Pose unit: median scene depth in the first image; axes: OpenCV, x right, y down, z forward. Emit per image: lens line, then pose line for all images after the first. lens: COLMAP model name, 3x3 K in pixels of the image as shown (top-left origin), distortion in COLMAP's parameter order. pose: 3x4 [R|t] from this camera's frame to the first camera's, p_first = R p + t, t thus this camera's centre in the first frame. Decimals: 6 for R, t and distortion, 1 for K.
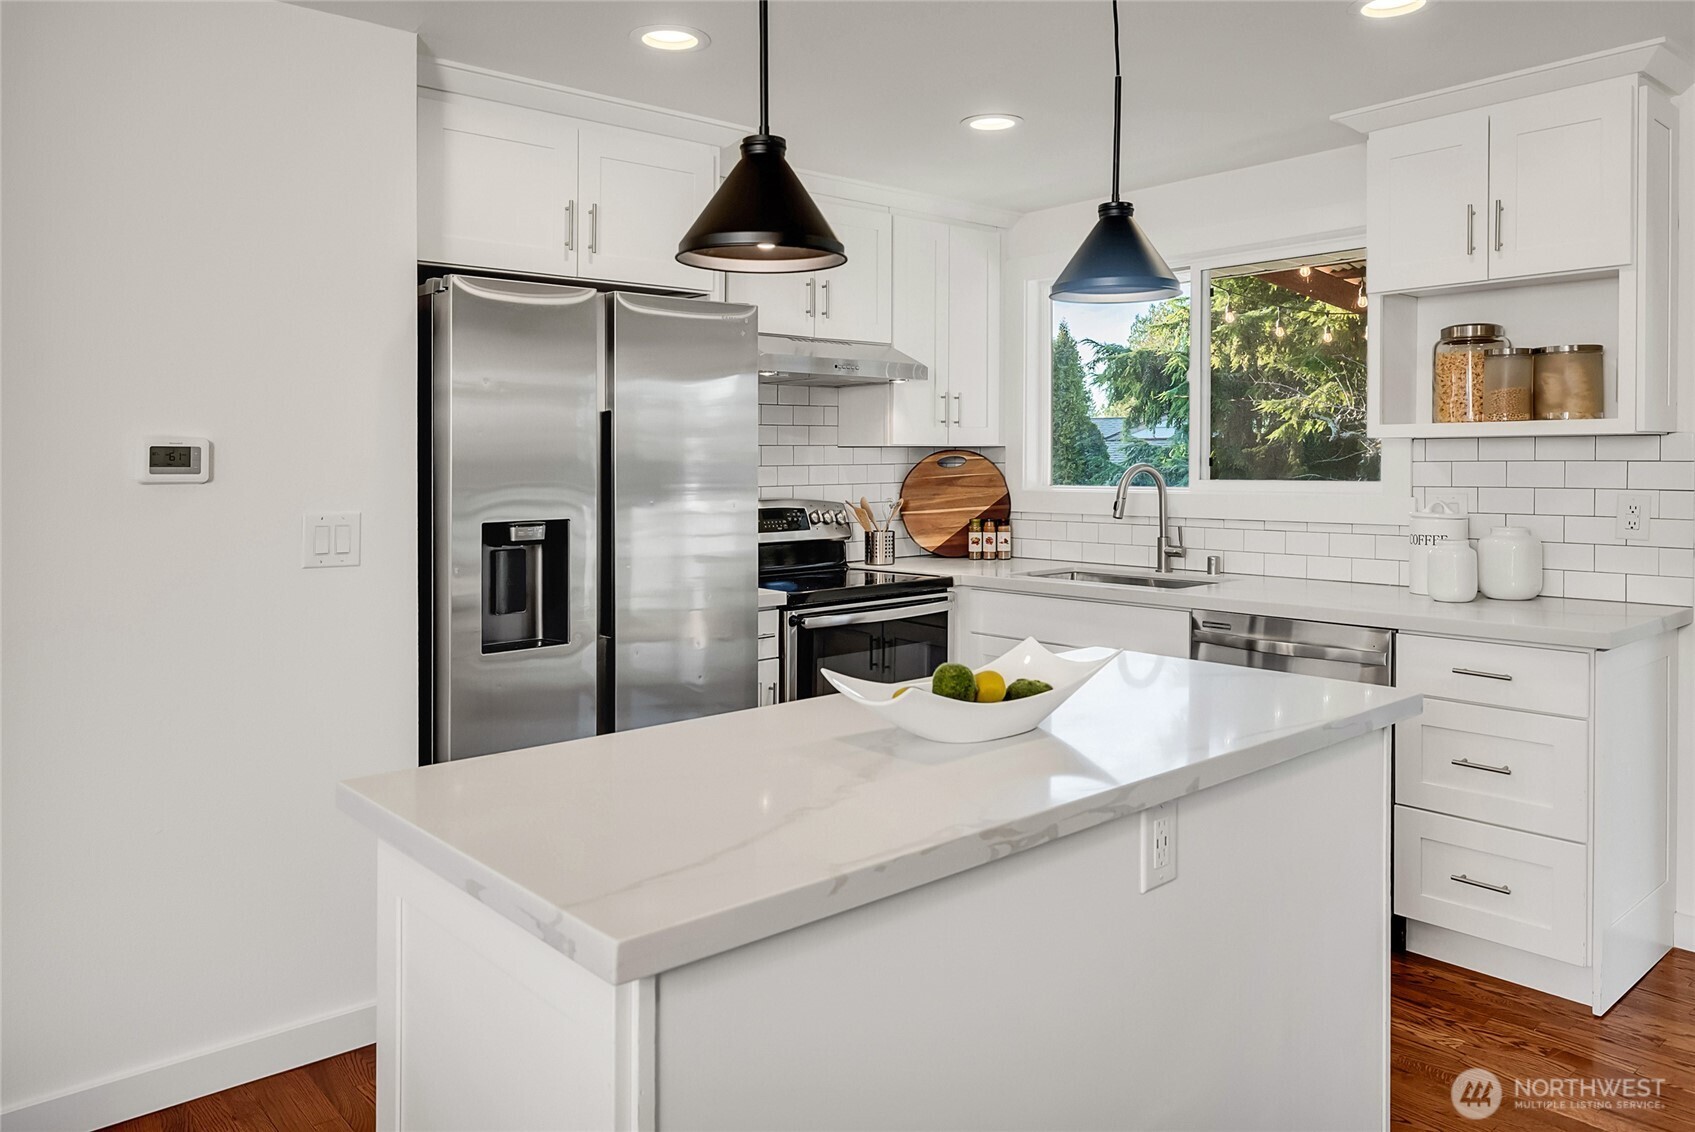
lens RADIAL K [[1194.3, 0, 849.6], [0, 1194.3, 470.3], [0, 0, 1]] dist [0.007321, 0.005364]
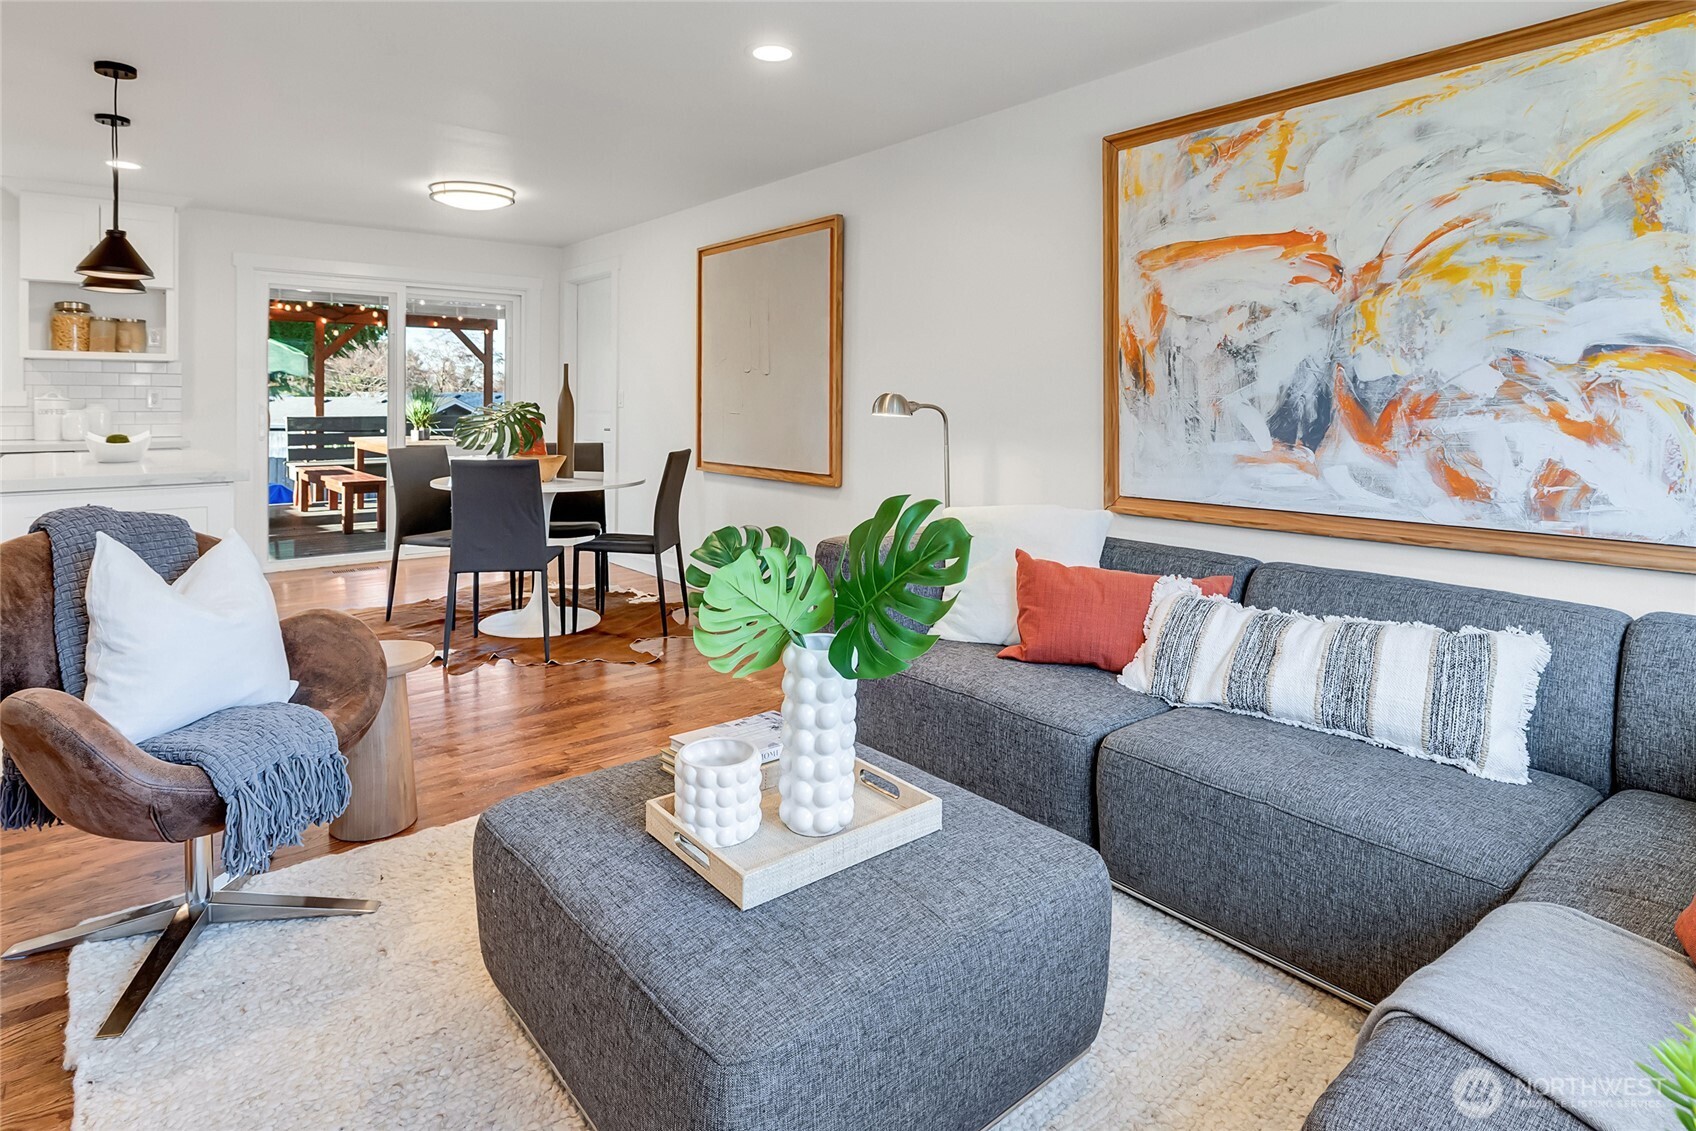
lens RADIAL K [[931.2, 0, 828.1], [0, 931.2, 423.1], [0, 0, 1]] dist [-0.014999, 0.002796]
pose [[0.059943, -0.017805, 0.998043, -0.767274], [0.005477, 0.999832, 0.017508, 0.047732], [-0.998187, 0.004417, 0.060030, -0.274984]]
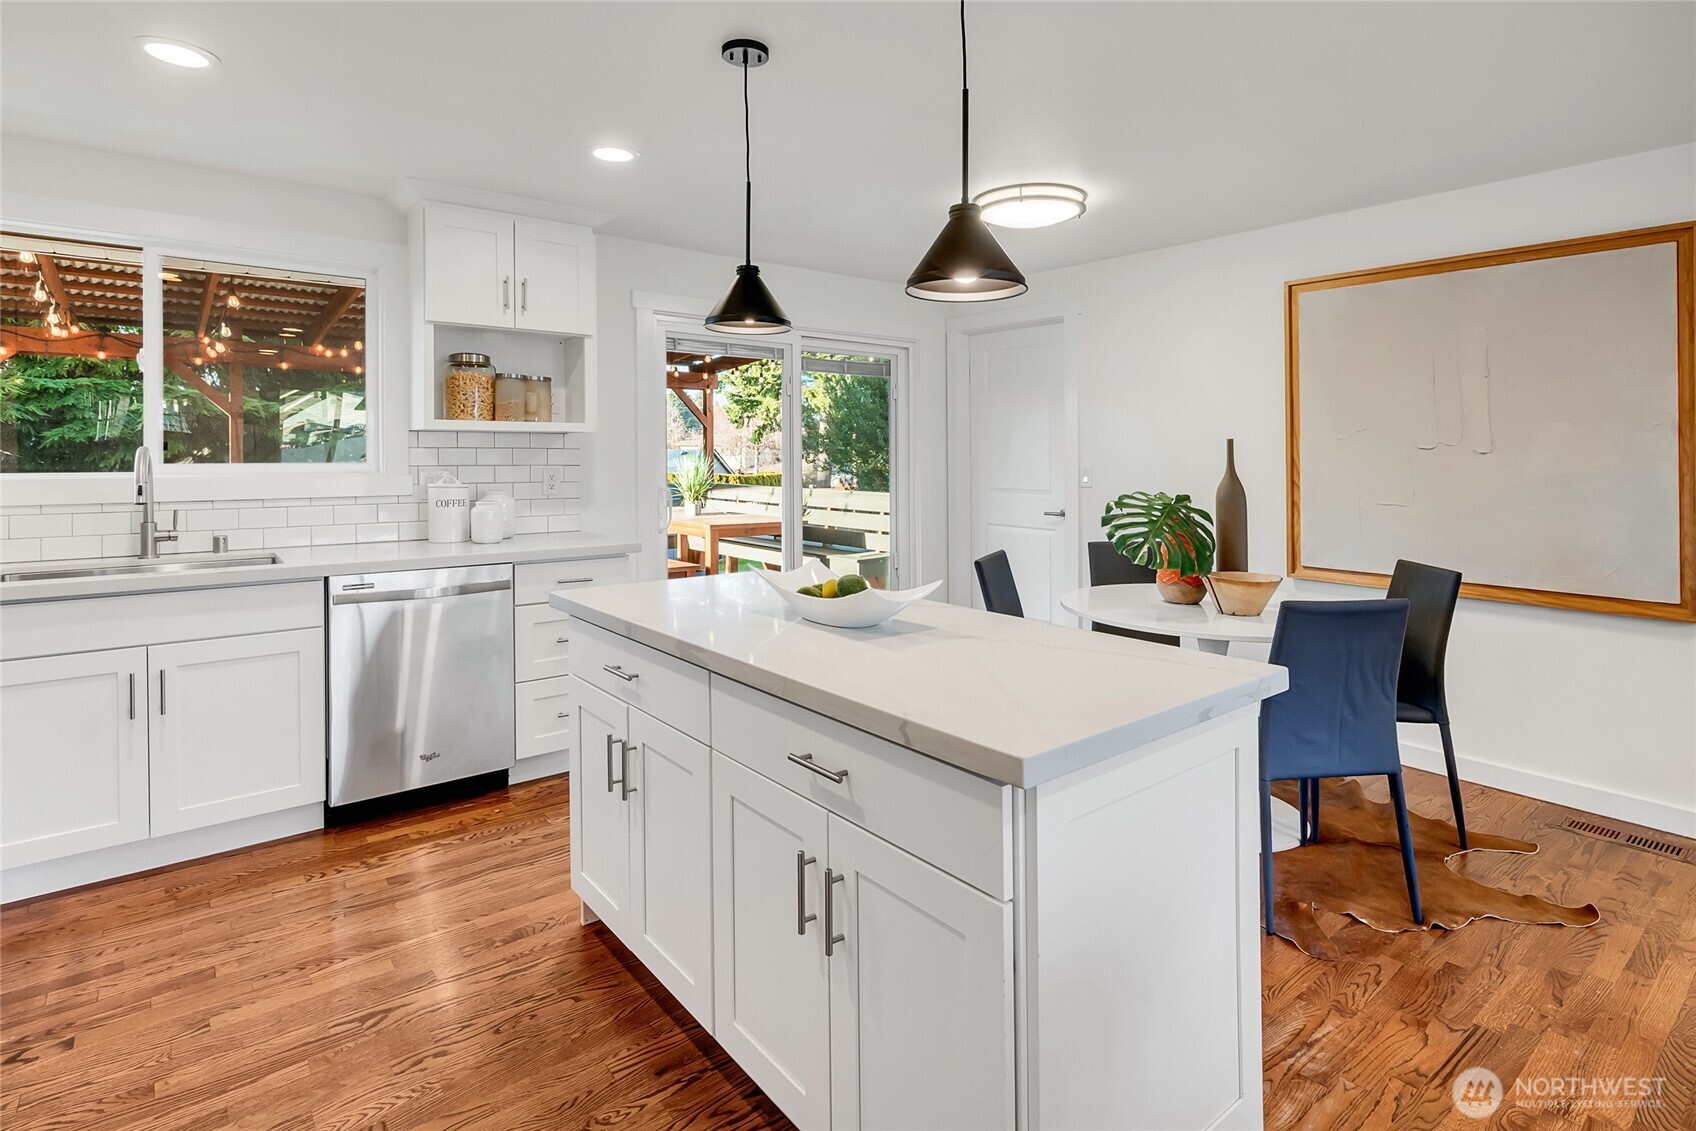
lens RADIAL K [[849.0, 0, 845.9], [0, 849.0, 449.8], [0, 0, 1]] dist [0.000376, 0.000795]
pose [[0.049237, 0.010931, 0.998727, -0.405754], [0.006871, 0.999913, -0.011283, 0.008552], [-0.998763, 0.007418, 0.049158, 0.407516]]
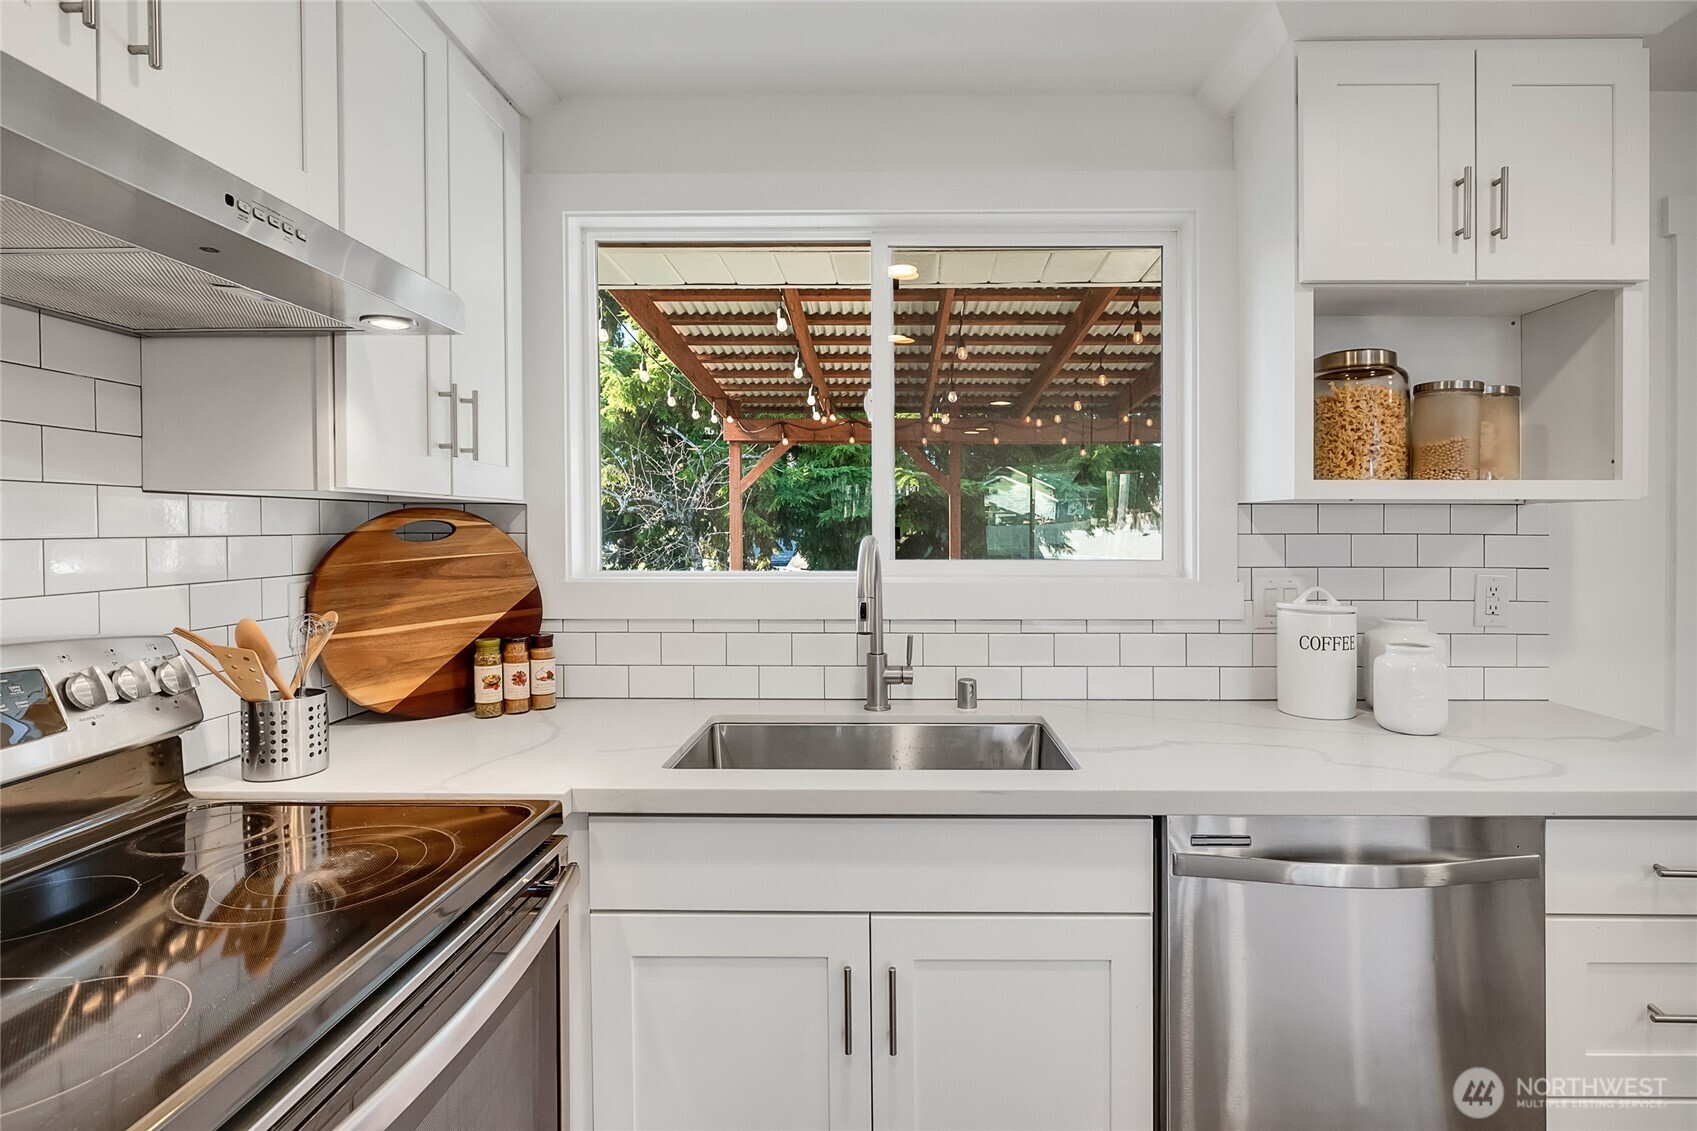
lens RADIAL K [[849.5, 0, 892.8], [0, 849.5, 551.0], [0, 0, 1]] dist [0.000376, 0.000795]
pose [[0.669600, -0.013656, 0.742596, -0.061333], [0.002580, 0.999868, 0.016061, -0.004753], [-0.742718, -0.008838, 0.669547, 0.709719]]
